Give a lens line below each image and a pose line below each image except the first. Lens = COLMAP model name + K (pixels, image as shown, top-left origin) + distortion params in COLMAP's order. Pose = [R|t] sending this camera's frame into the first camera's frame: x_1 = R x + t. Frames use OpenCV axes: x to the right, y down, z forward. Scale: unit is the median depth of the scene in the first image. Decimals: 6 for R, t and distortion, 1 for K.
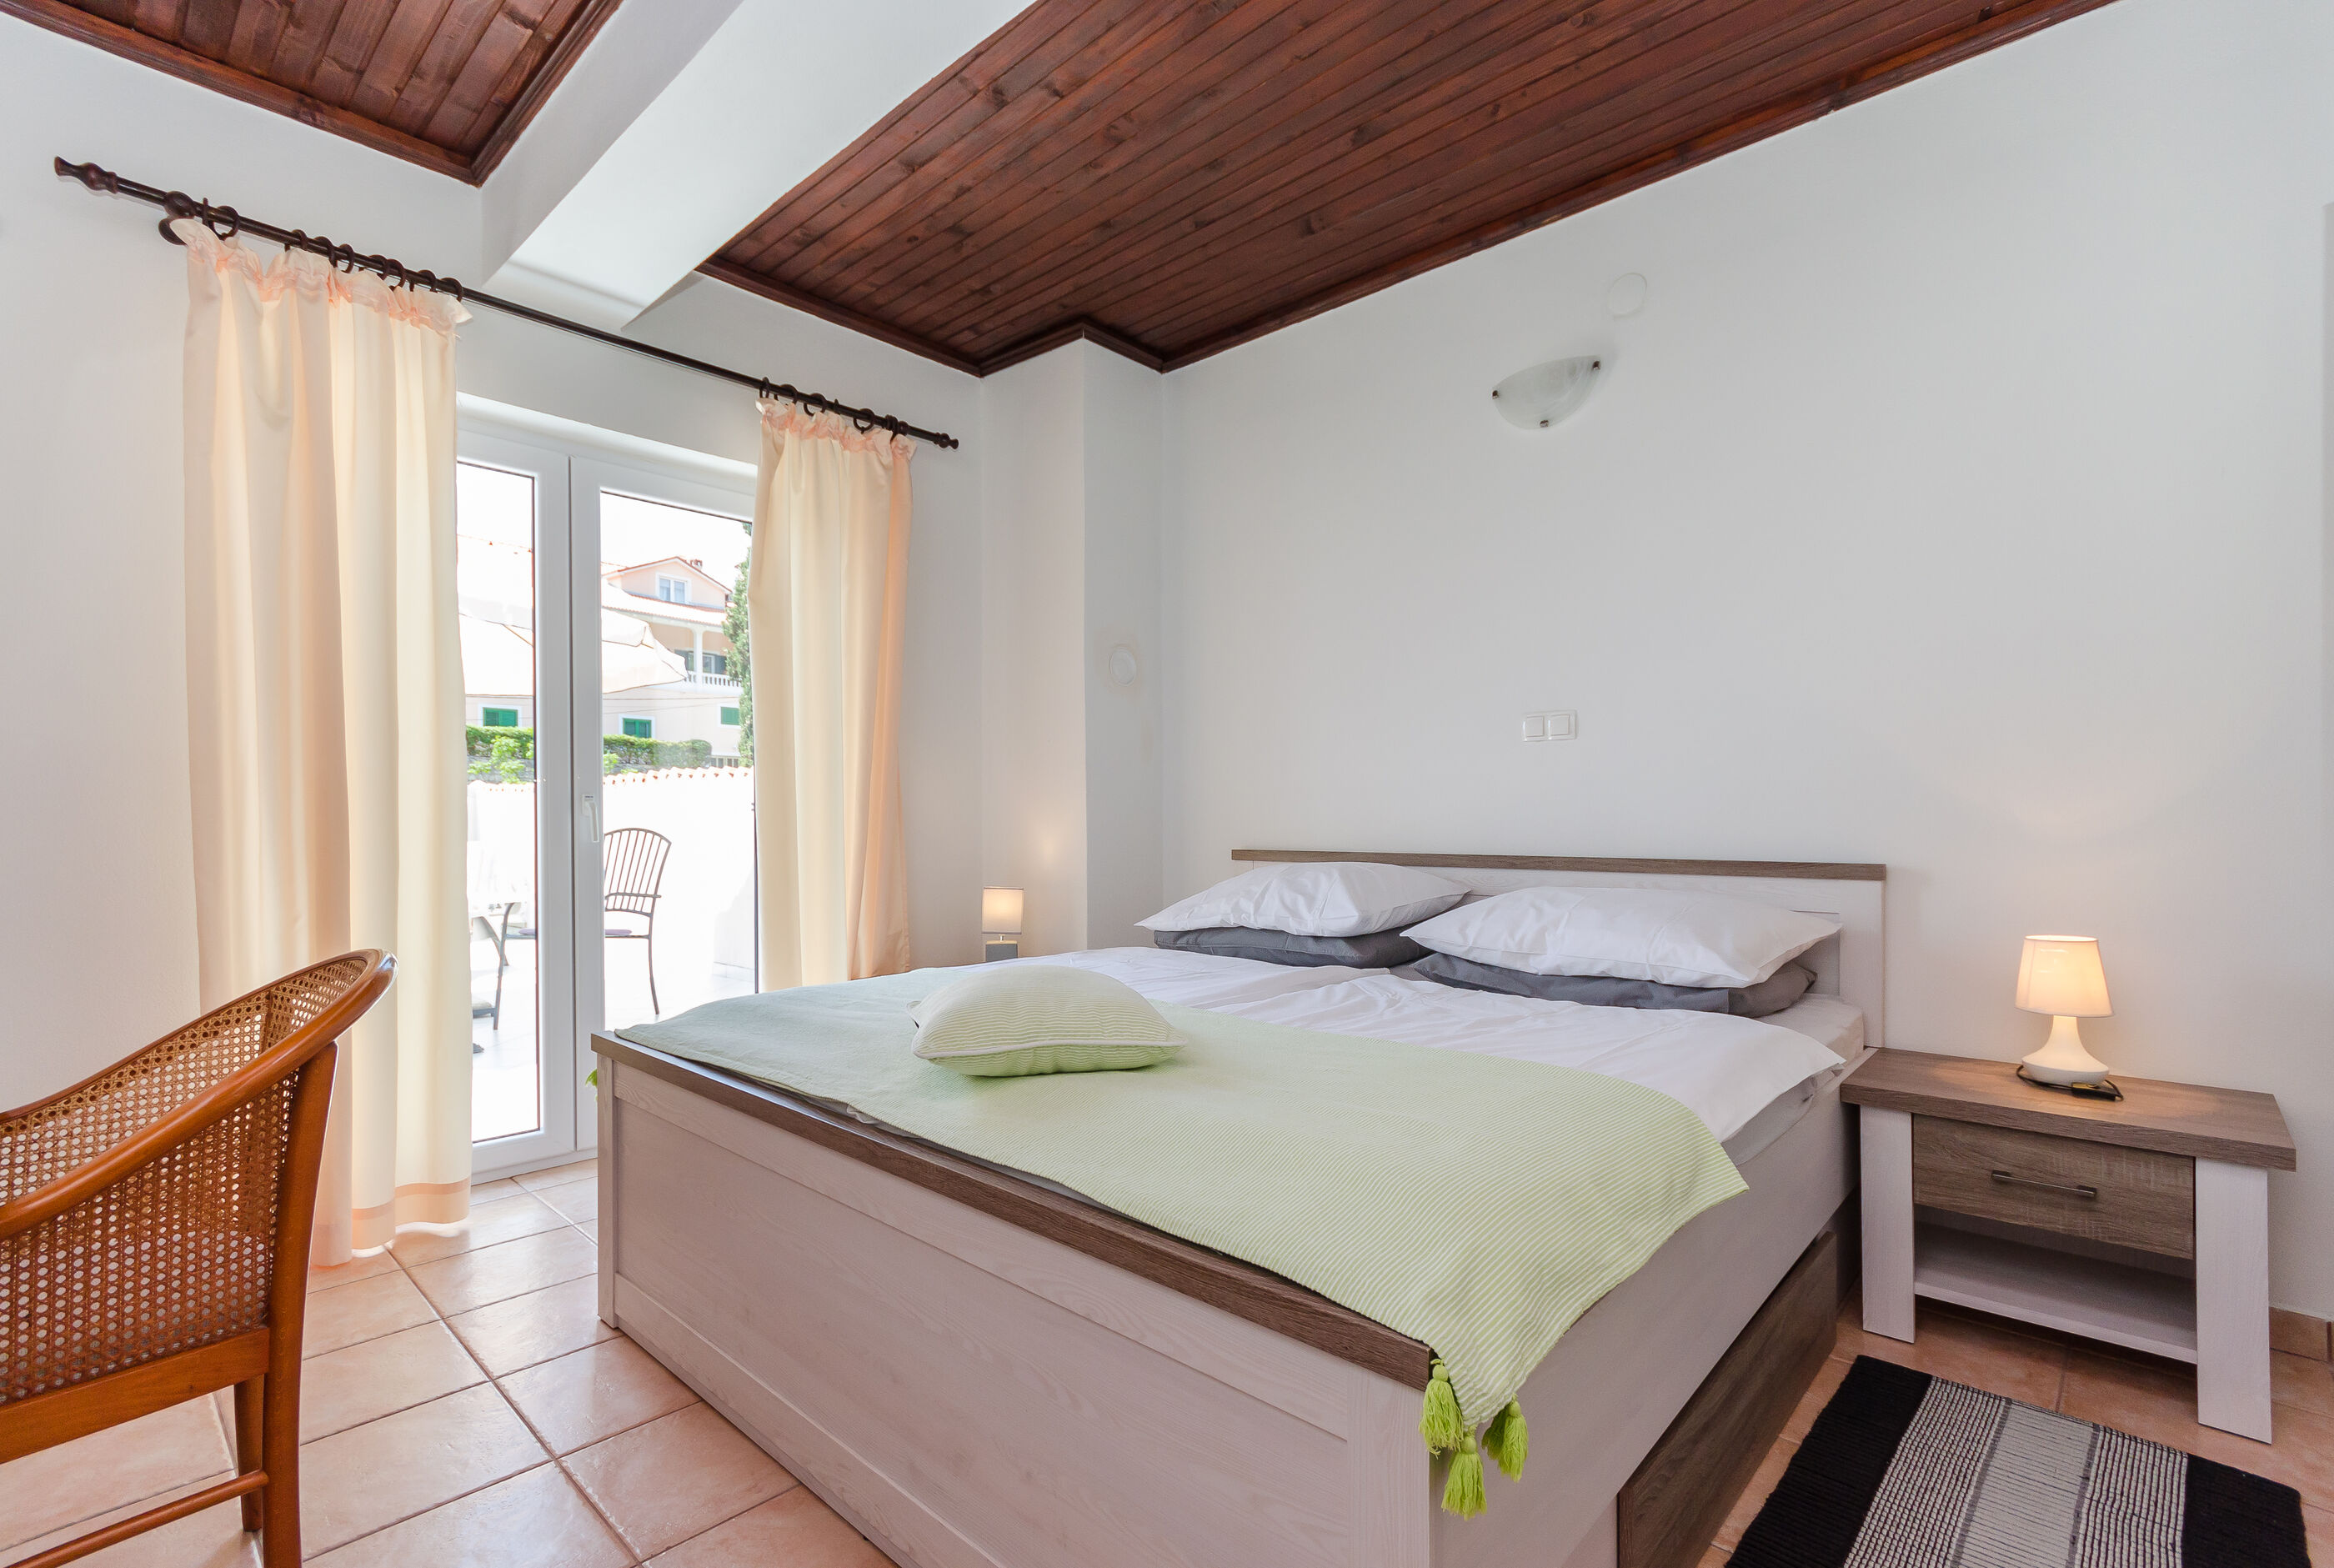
lens RADIAL K [[1071.3, 0, 1242.8], [0, 1071.3, 832.1], [0, 0, 1]] dist [0.005143, -0.000101]
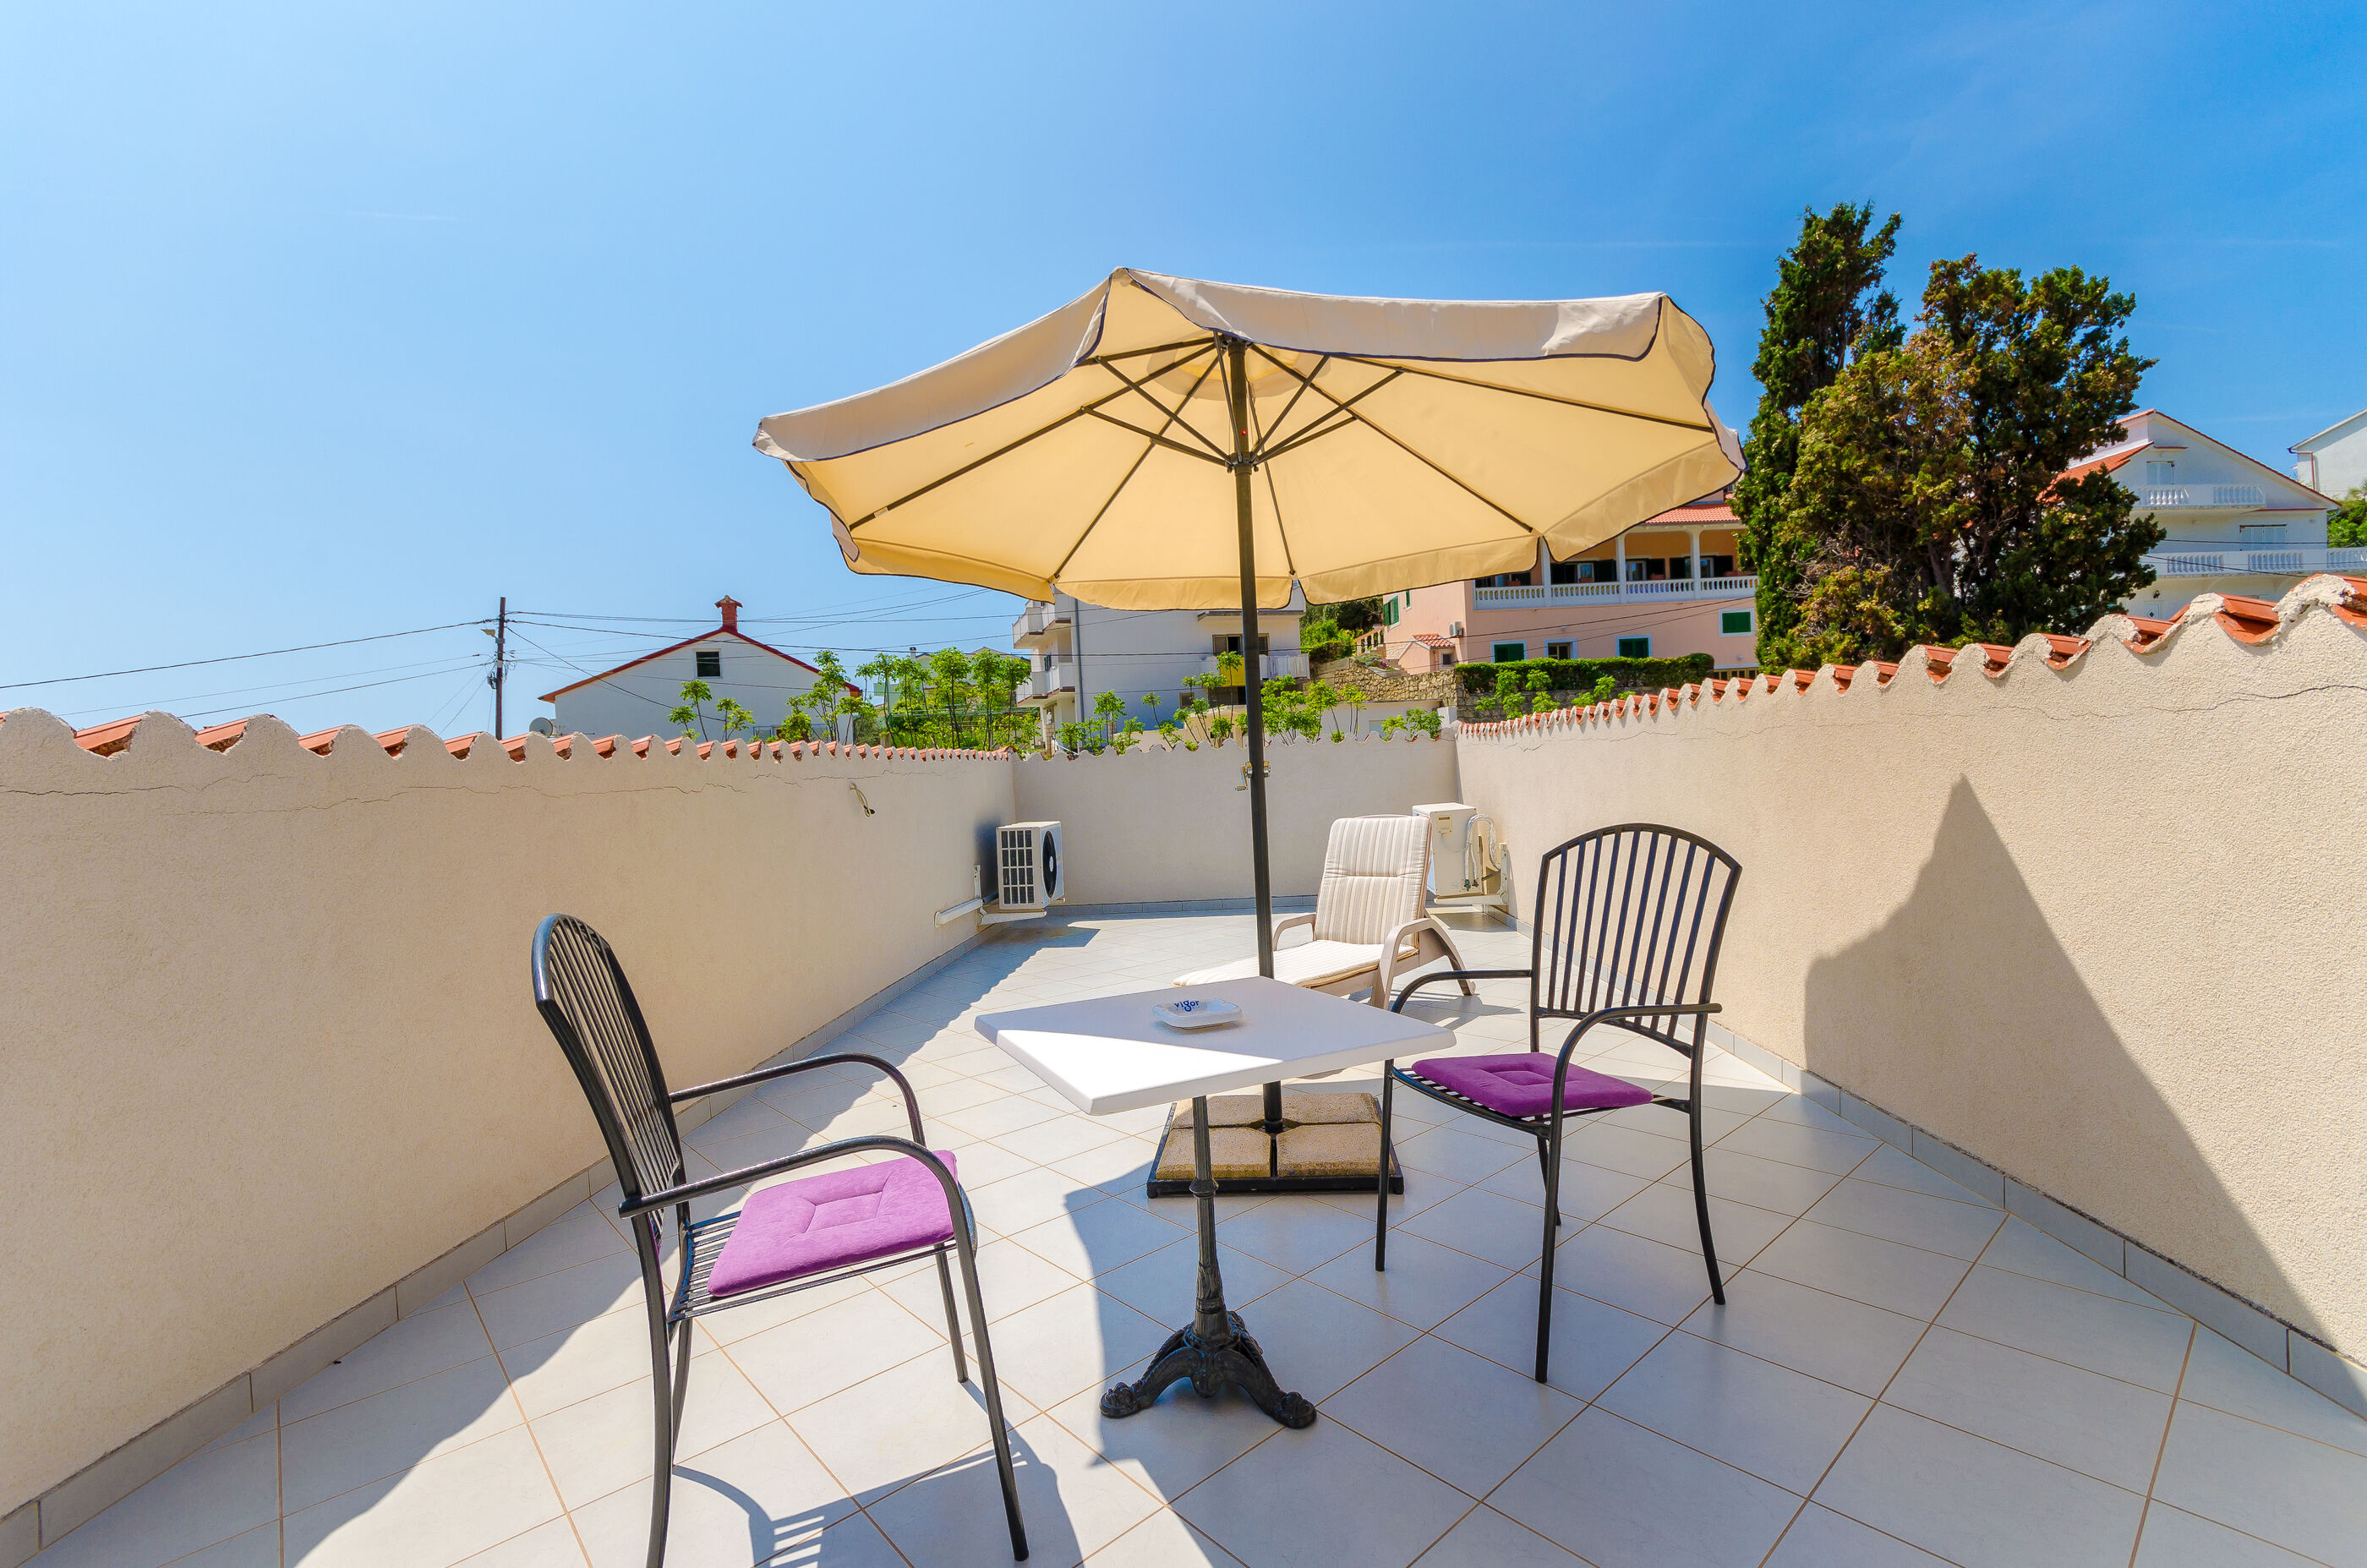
lens RADIAL K [[1028.5, 0, 1194.0], [0, 1028.5, 786.3], [0, 0, 1]] dist [0.000797, 0.001442]
pose [[0.606005, -0.009554, -0.795403, -0.716445], [0.039451, 0.999058, 0.018057, -0.068214], [0.794482, -0.042322, 0.605812, 1.246503]]
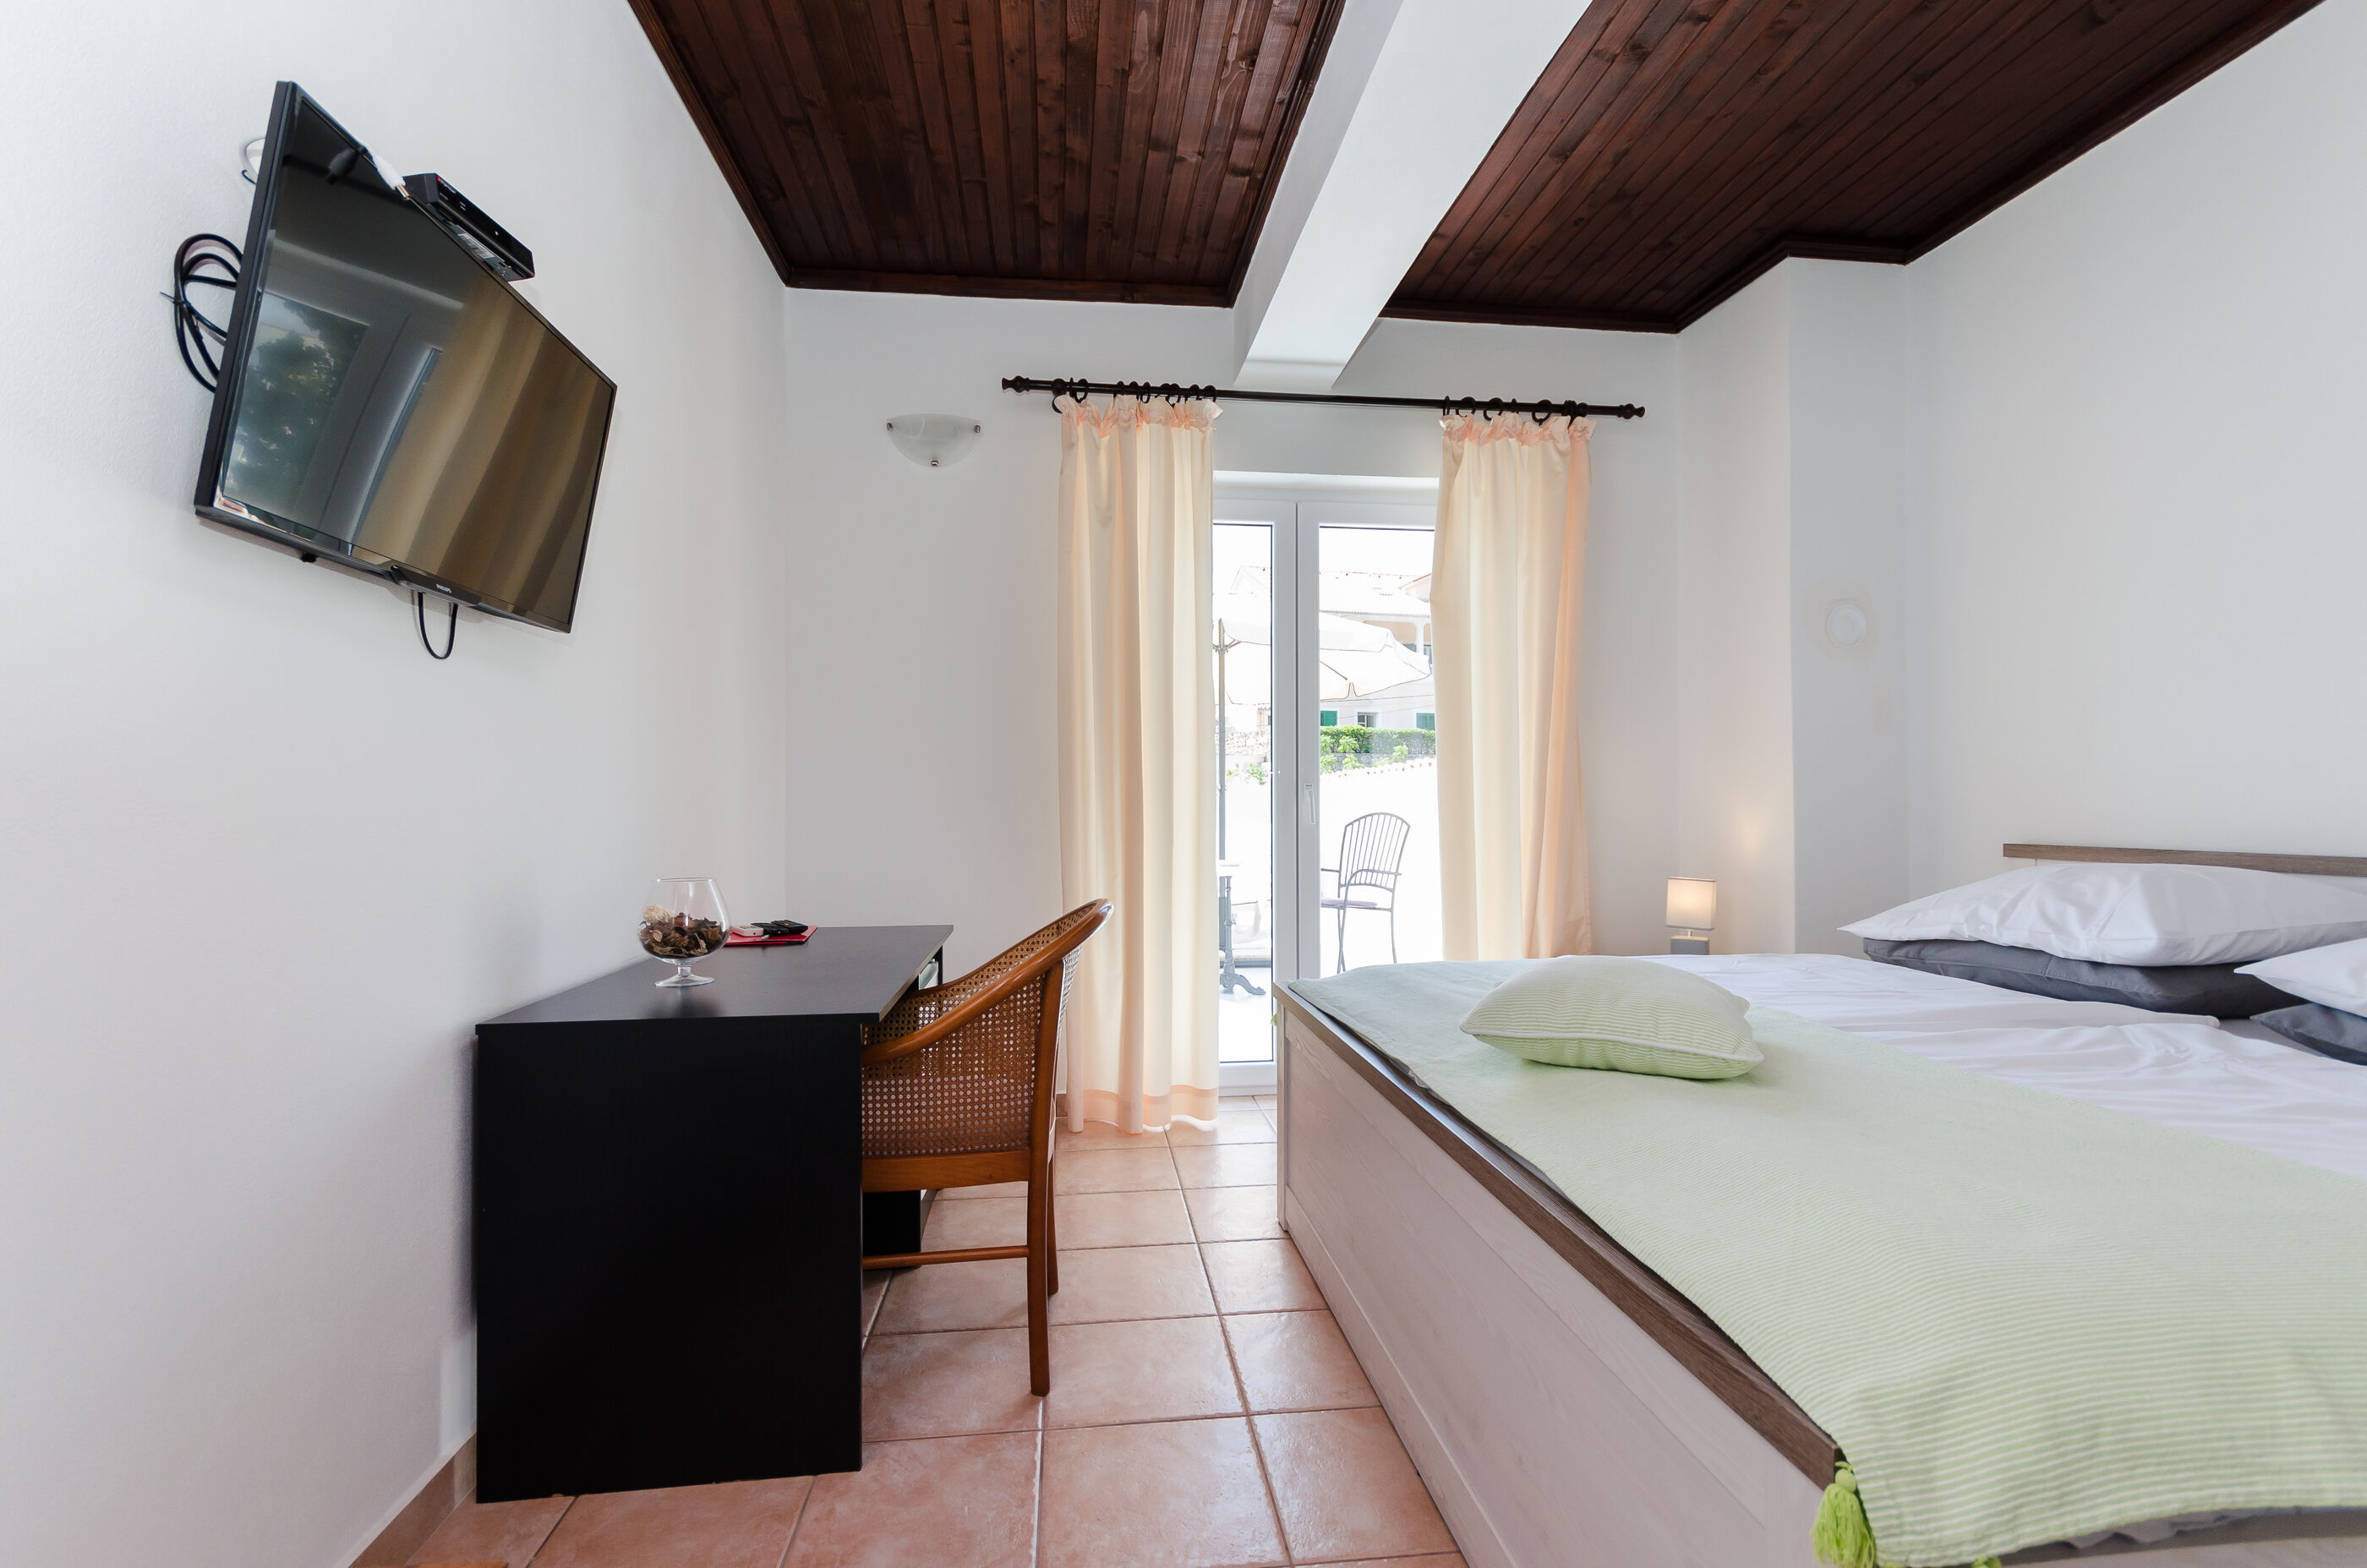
lens RADIAL K [[1104.3, 0, 1191.1], [0, 1104.3, 799.1], [0, 0, 1]] dist [0.002894, 0.000622]
pose [[0.741495, -0.003179, -0.670951, 0.127572], [-0.008040, 0.999875, -0.013623, -0.000426], [0.670910, 0.015495, 0.741377, 0.009285]]
